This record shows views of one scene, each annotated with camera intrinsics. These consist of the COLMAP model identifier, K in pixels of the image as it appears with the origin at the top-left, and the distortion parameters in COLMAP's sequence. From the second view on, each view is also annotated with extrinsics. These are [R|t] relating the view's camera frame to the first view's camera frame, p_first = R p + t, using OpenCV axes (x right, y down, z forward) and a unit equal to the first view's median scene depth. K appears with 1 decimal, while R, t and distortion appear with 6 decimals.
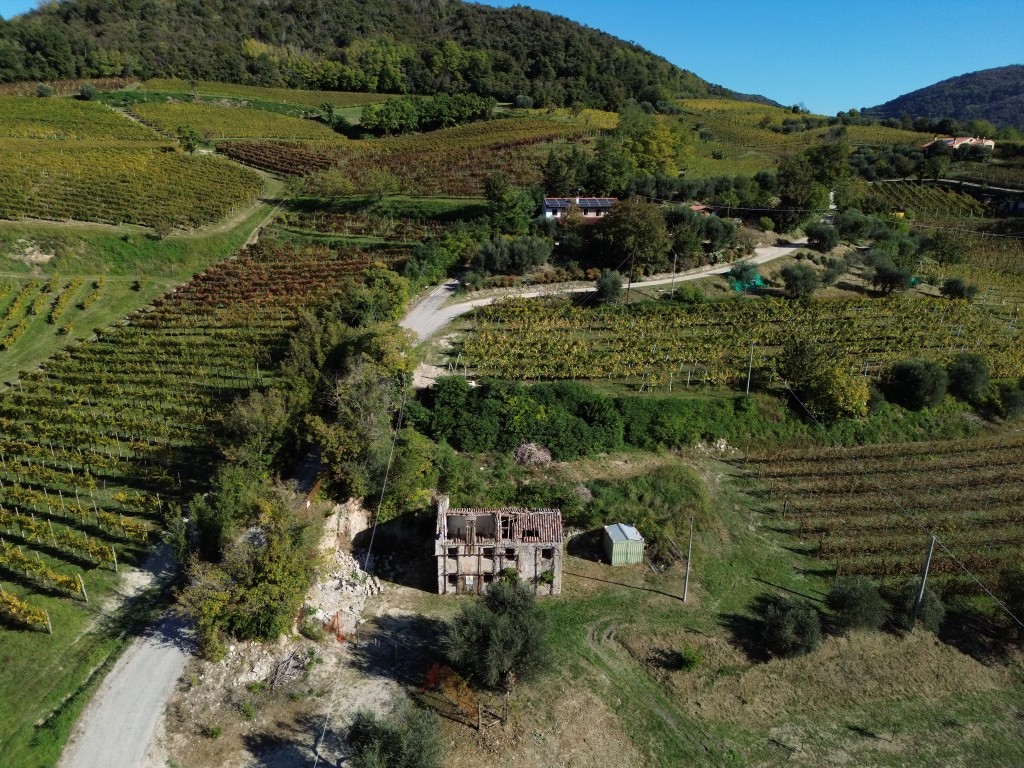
lens RADIAL K [[725.2, 0, 512.0], [0, 725.2, 384.0], [0, 0, 1]] dist [0.083745, -0.076184]
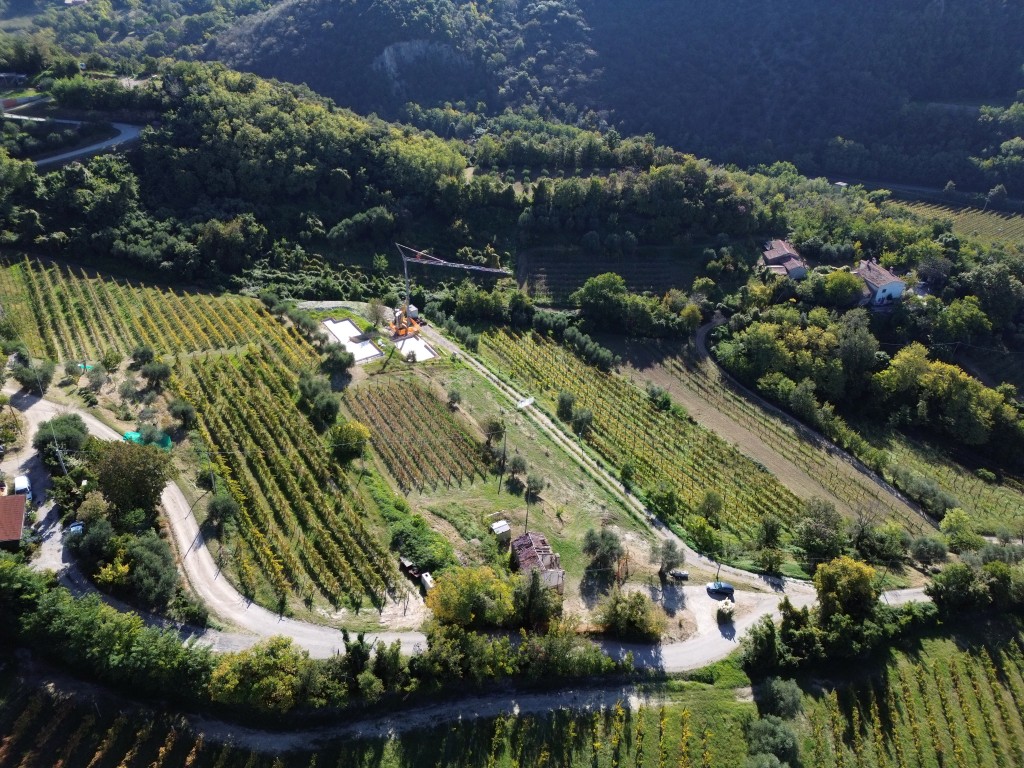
lens RADIAL K [[719.5, 0, 512.0], [0, 719.5, 384.0], [0, 0, 1]] dist [0.075068, -0.073723]
pose [[-0.323820, -0.538495, 0.777923, -1.358964], [0.255683, 0.741824, 0.619938, -1.496803], [-0.910915, 0.399650, -0.102533, 1.116174]]
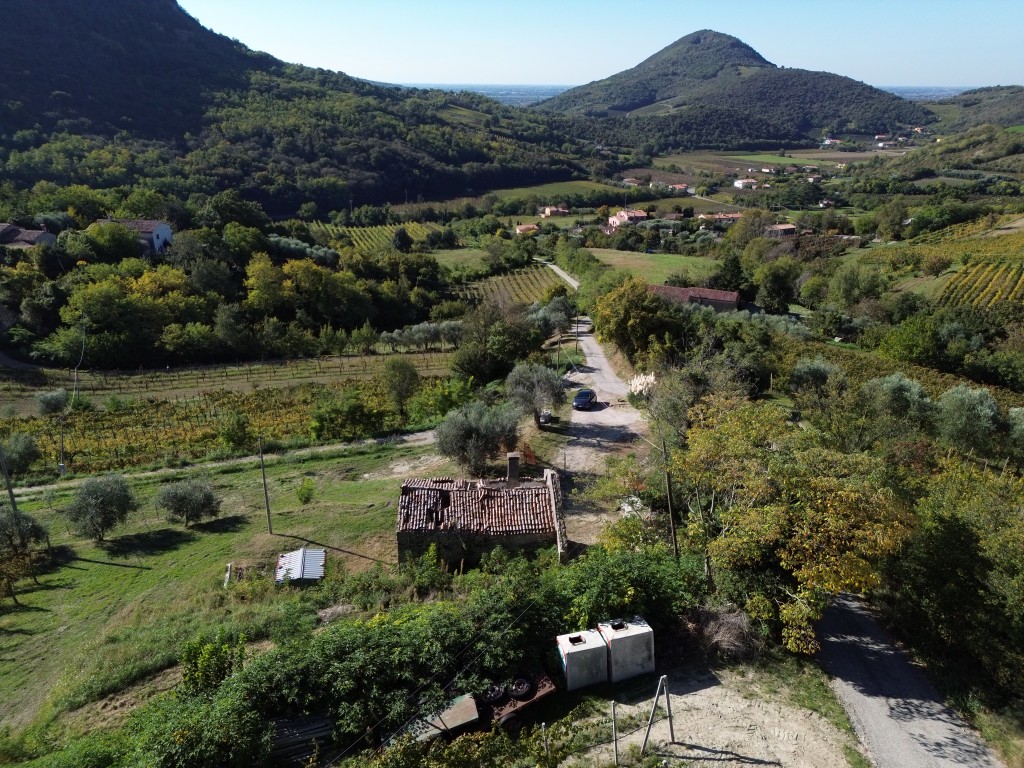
lens RADIAL K [[712.3, 0, 526.7], [0, 712.3, 384.6], [0, 0, 1]] dist [0.067817, -0.072844]
pose [[-0.998192, 0.002721, -0.060040, -0.020818], [-0.035836, 0.775018, 0.630922, -0.399690], [0.048248, 0.631933, -0.773520, 1.567473]]
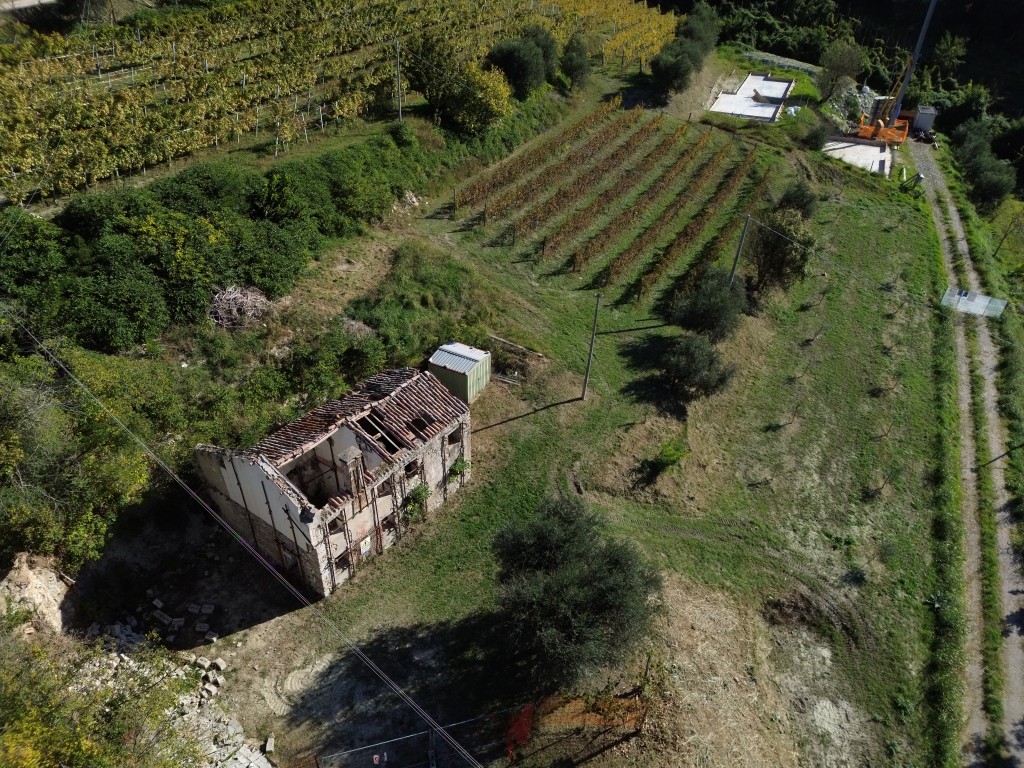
lens RADIAL K [[719.5, 0, 512.0], [0, 719.5, 384.0], [0, 0, 1]] dist [0.075068, -0.073723]
pose [[0.622850, -0.456212, 0.635553, -0.290047], [0.211745, 0.880357, 0.424424, -0.058347], [-0.753141, -0.129778, 0.644931, 0.565253]]
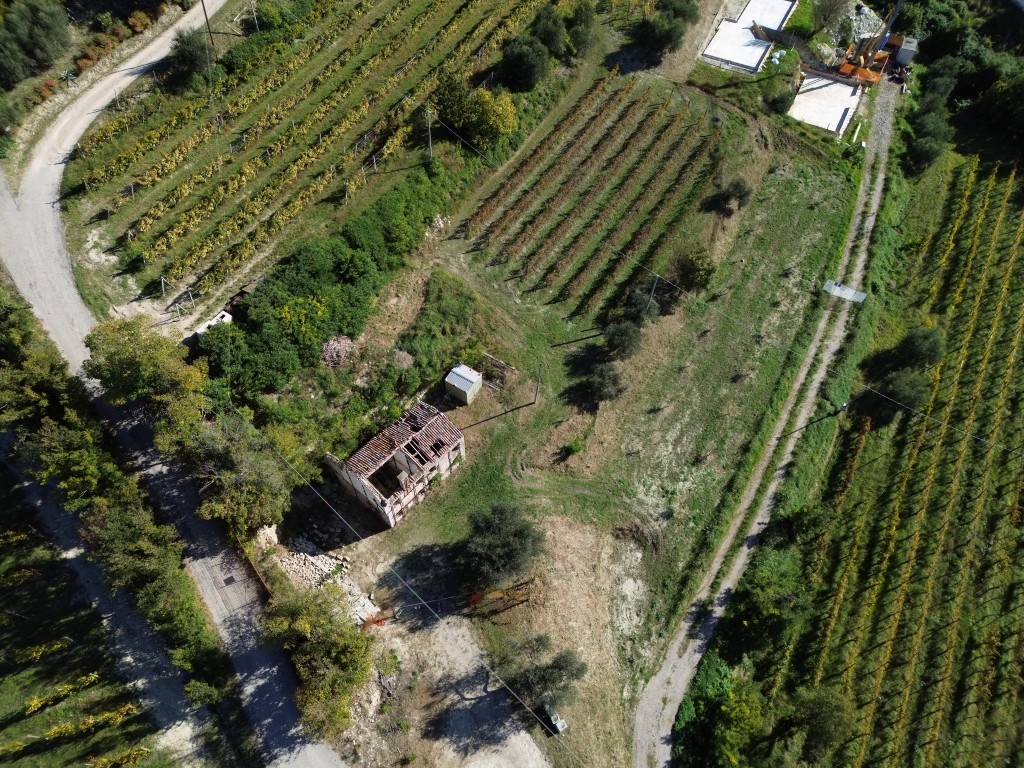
lens RADIAL K [[719.5, 0, 512.0], [0, 719.5, 384.0], [0, 0, 1]] dist [0.075068, -0.073723]
pose [[0.678365, -0.610837, 0.408288, -0.304193], [0.205148, 0.691073, 0.693060, -0.638642], [-0.705504, -0.386388, 0.594112, 0.267993]]
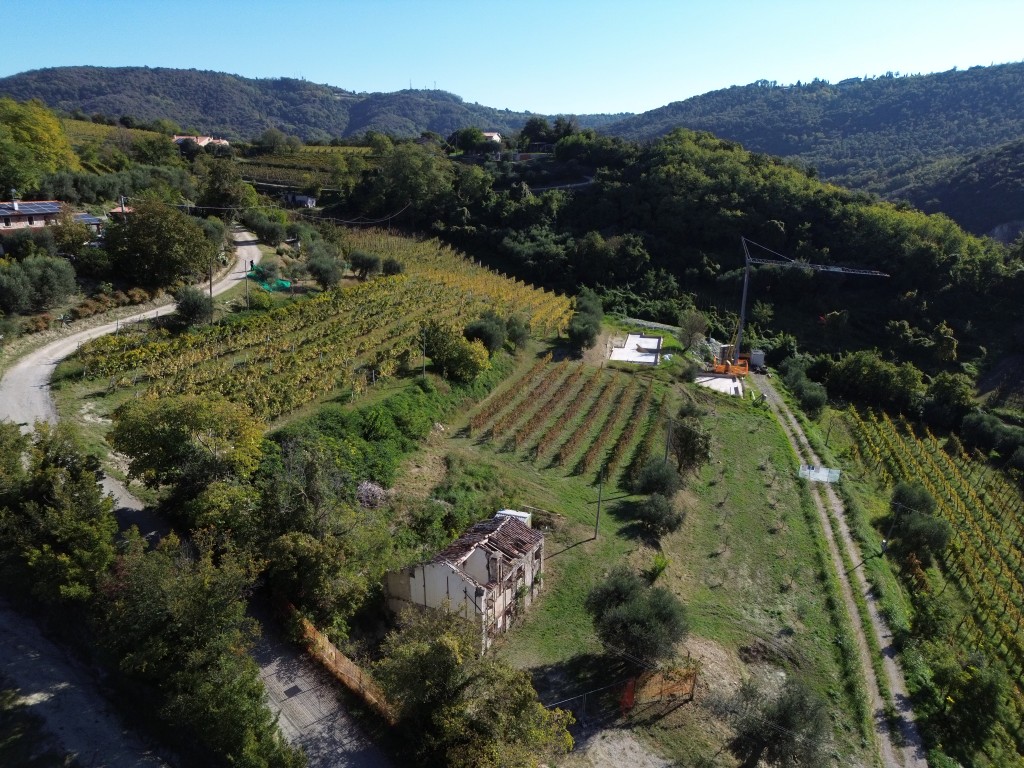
lens RADIAL K [[719.5, 0, 512.0], [0, 719.5, 384.0], [0, 0, 1]] dist [0.075068, -0.073723]
pose [[0.476424, -0.252706, 0.842116, -0.736404], [0.245688, 0.957913, 0.148458, -0.144907], [-0.844190, 0.136169, 0.518460, 0.479812]]
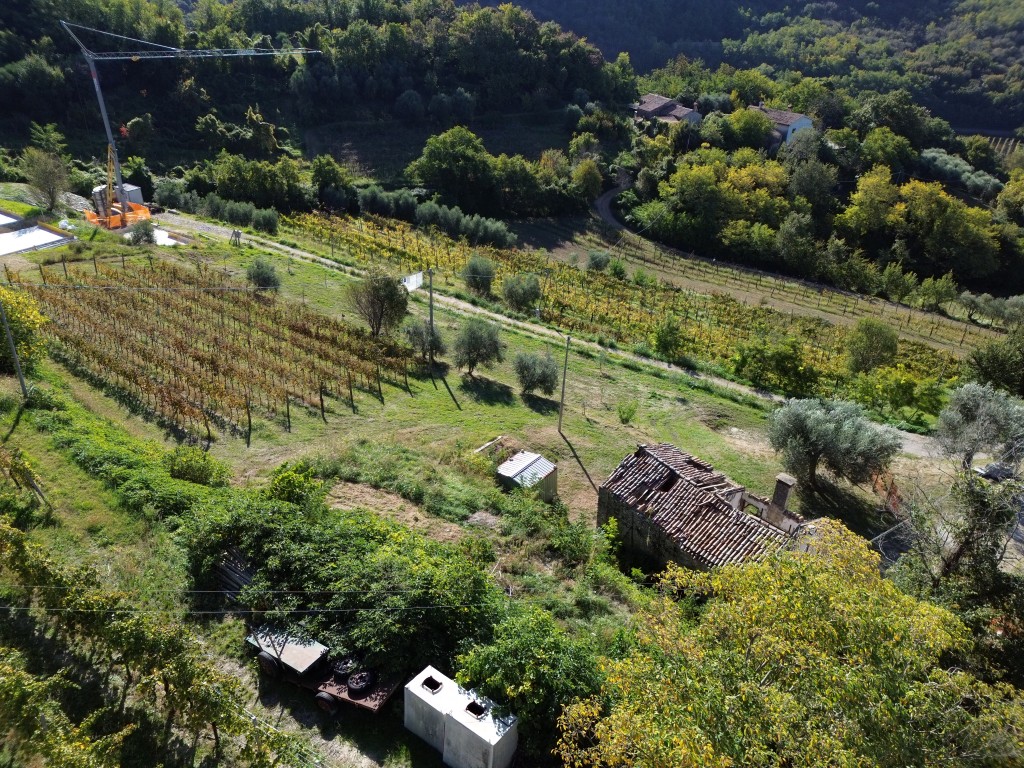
lens RADIAL K [[719.5, 0, 512.0], [0, 719.5, 384.0], [0, 0, 1]] dist [0.075068, -0.073723]
pose [[-0.651318, -0.396384, 0.647043, -0.275170], [0.200764, 0.732307, 0.650708, -0.333122], [-0.731764, 0.553721, -0.397385, 1.358595]]
